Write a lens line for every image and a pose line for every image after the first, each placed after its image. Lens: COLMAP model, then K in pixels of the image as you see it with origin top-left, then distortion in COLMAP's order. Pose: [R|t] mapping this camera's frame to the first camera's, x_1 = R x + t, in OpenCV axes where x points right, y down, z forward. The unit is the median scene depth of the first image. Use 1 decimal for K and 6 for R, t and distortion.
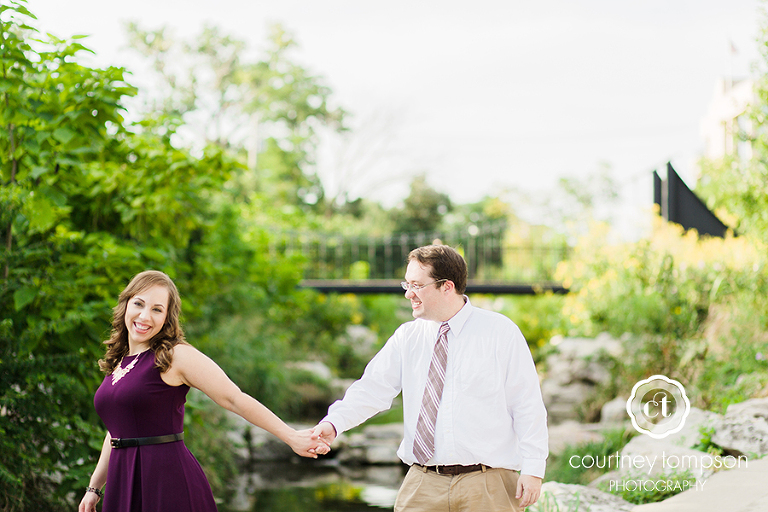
lens RADIAL K [[1880.2, 0, 384.0], [0, 1880.2, 256.0], [0, 0, 1]] dist [0.002026, -0.014617]
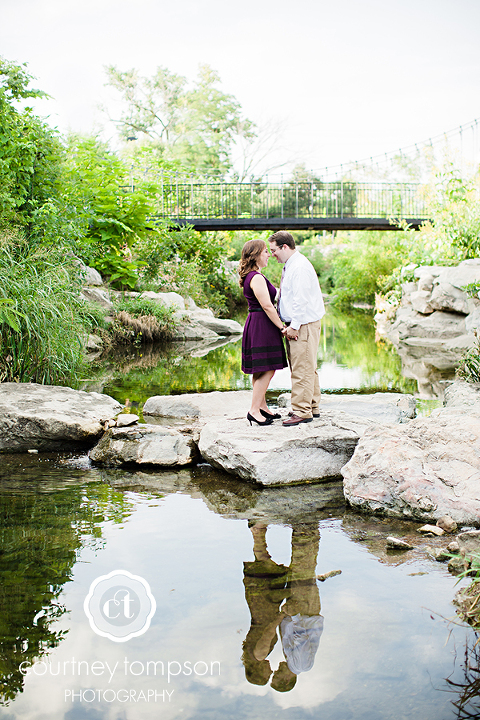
lens RADIAL K [[1069.3, 0, 240.0], [0, 1069.3, 360.0], [0, 0, 1]] dist [-0.170181, -0.011199]
pose [[0.999053, -0.002288, -0.043451, 0.007747], [0.007696, 0.992163, 0.124710, 0.006609], [0.042825, -0.124926, 0.991241, 0.128399]]
